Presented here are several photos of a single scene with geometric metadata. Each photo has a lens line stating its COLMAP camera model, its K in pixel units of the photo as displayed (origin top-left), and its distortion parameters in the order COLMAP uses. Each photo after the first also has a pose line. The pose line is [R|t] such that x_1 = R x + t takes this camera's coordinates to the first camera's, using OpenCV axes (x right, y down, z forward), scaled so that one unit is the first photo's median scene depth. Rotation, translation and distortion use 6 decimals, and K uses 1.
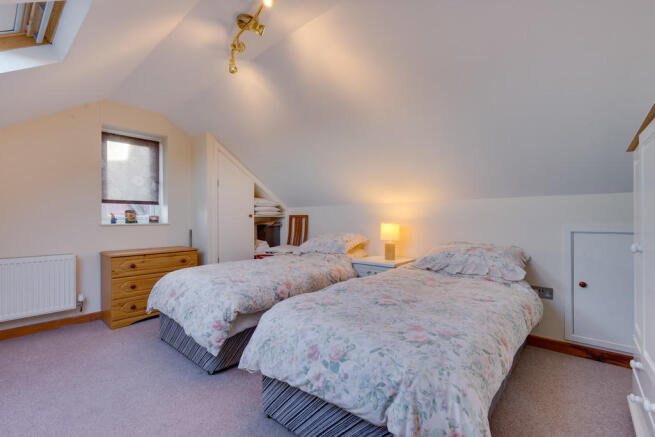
lens RADIAL K [[291.9, 0, 326.7], [0, 291.9, 220.2], [0, 0, 1]] dist [-0.003669, -0.000114]
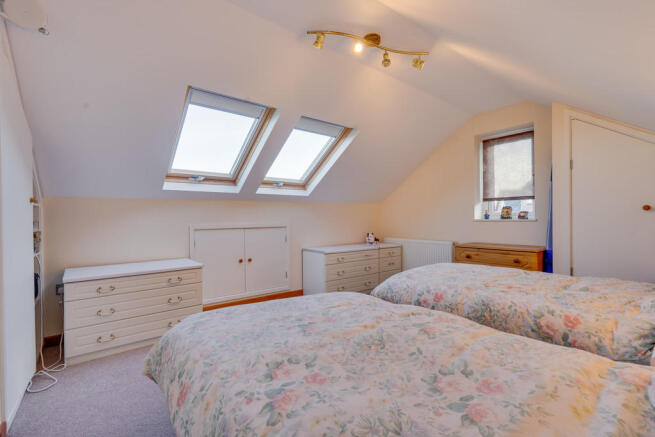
lens RADIAL K [[291.9, 0, 326.7], [0, 291.9, 216.8], [0, 0, 1]] dist [-0.003669, -0.000114]
pose [[-0.202228, 0.001917, -0.979337, 0.502482], [0.001580, 0.999997, 0.001631, -0.000248], [0.979337, -0.001217, -0.202231, 0.610950]]
